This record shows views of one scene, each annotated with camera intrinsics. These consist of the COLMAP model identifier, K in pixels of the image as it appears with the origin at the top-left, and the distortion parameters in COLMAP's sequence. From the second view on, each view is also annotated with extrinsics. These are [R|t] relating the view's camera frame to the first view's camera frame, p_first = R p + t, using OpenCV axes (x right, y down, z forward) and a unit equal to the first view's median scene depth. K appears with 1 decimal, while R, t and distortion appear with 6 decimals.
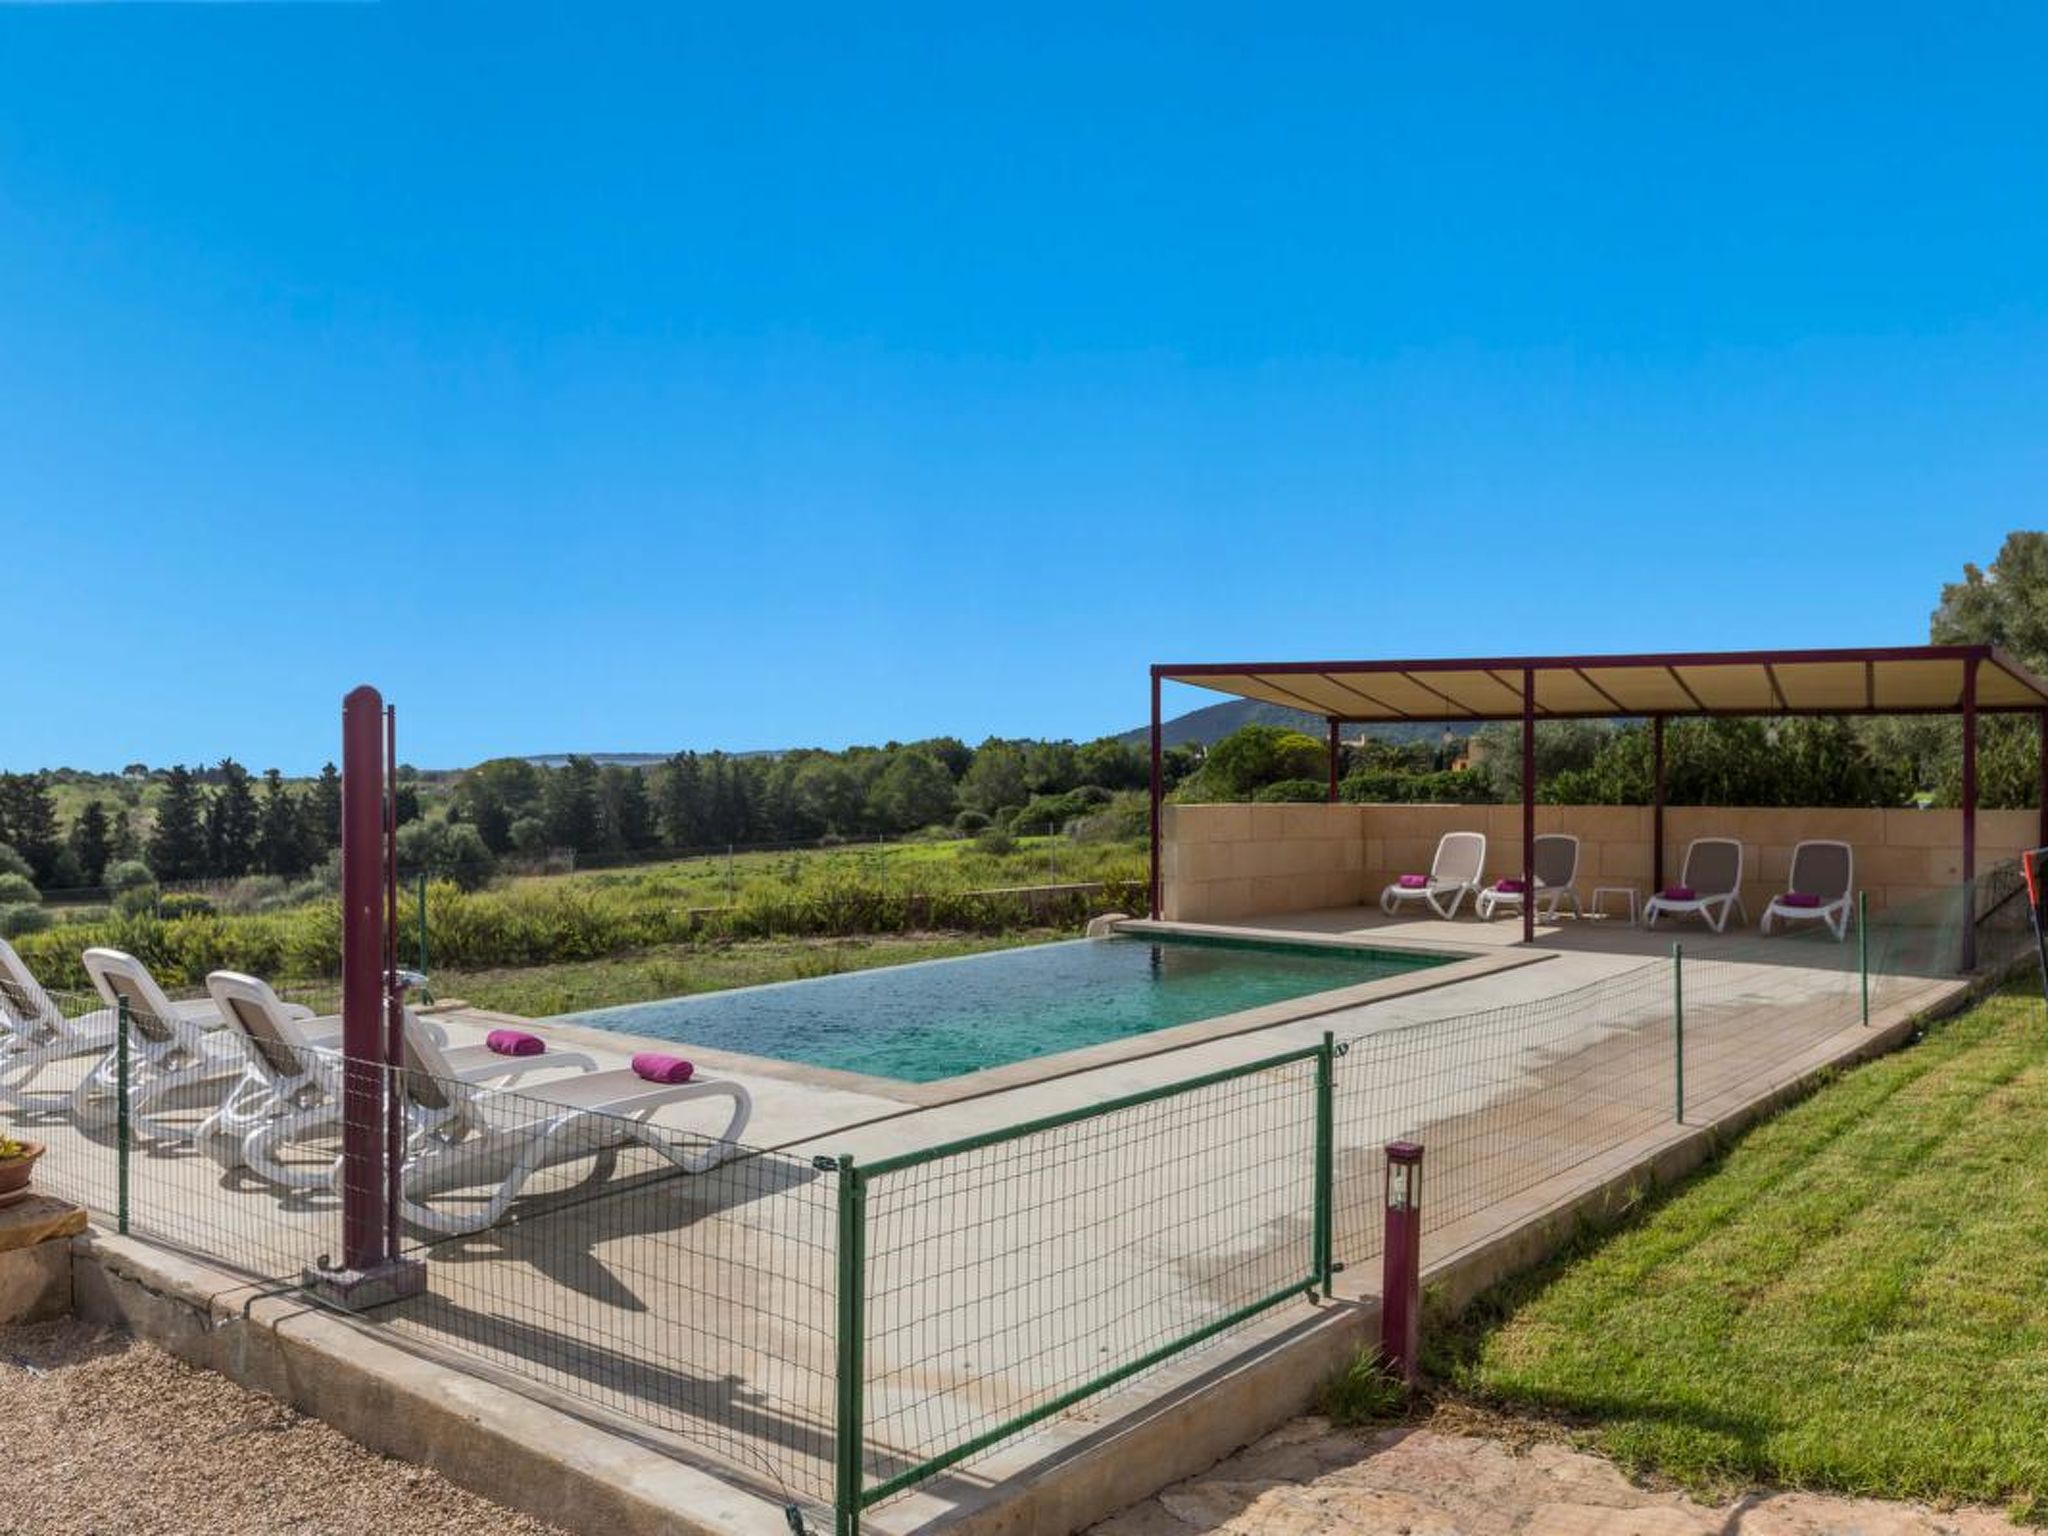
lens RADIAL K [[1414.6, 0, 1024.0], [0, 1414.6, 768.0], [0, 0, 1]] dist [0.000084, 0.000084]
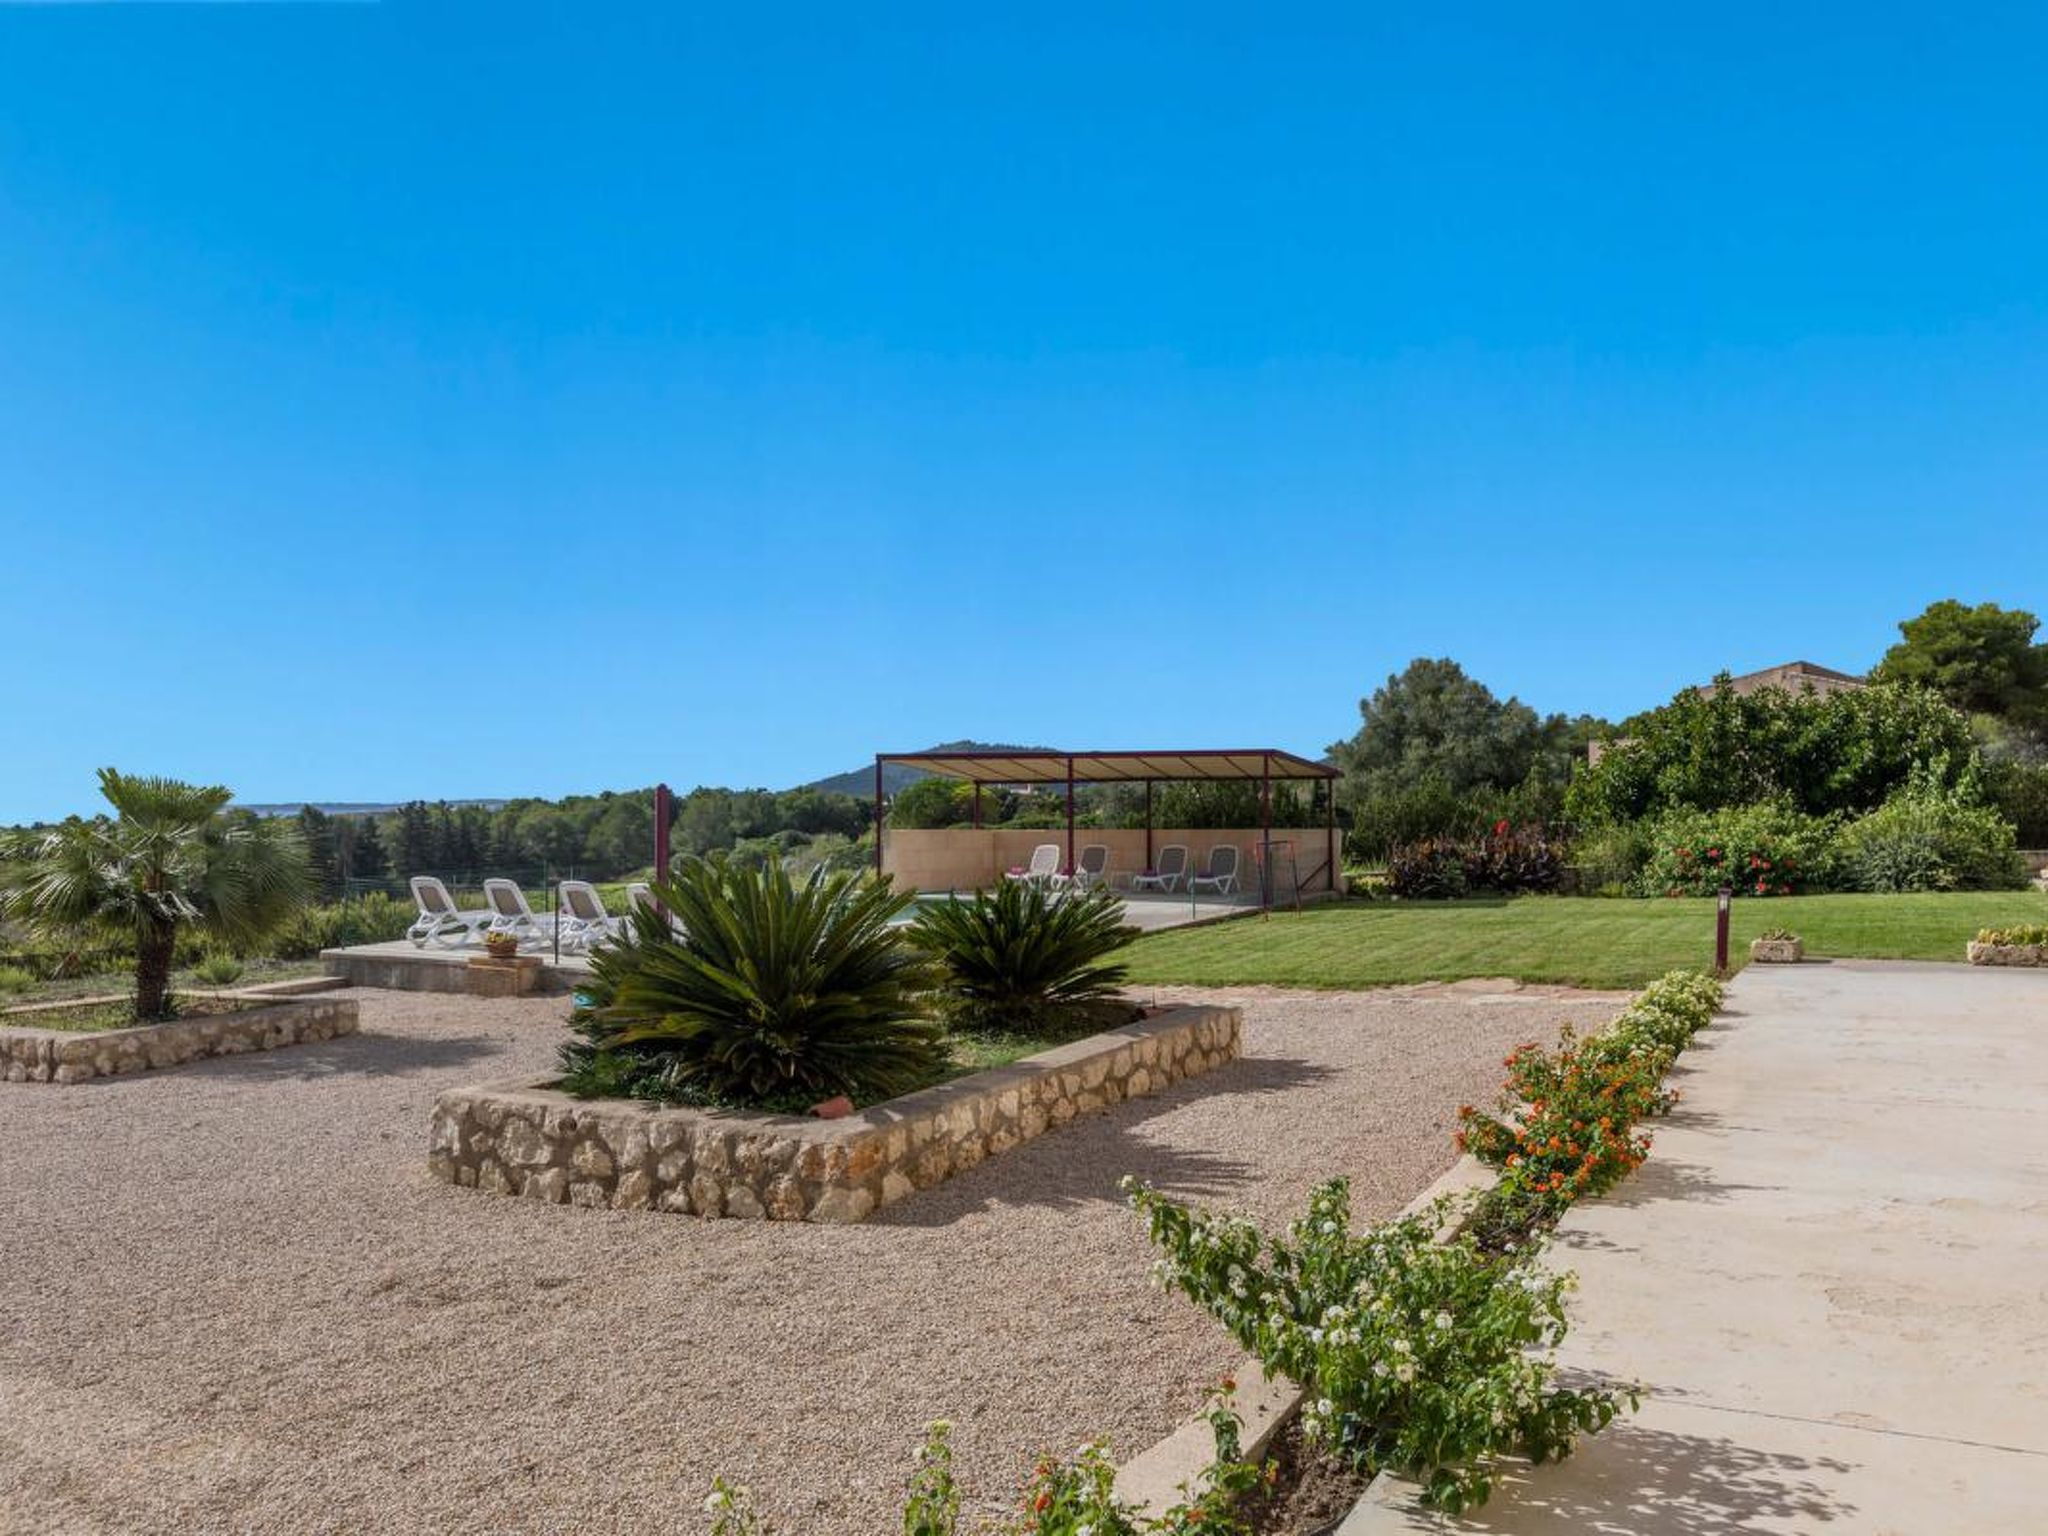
lens RADIAL K [[1433.2, 0, 1024.0], [0, 1433.2, 768.0], [0, 0, 1]] dist [-0.001849, -0.000174]
pose [[0.975255, 0.000560, 0.221082, -0.025189], [0.006739, 0.999457, -0.032262, 0.001285], [-0.220980, 0.032954, 0.974721, -0.159985]]
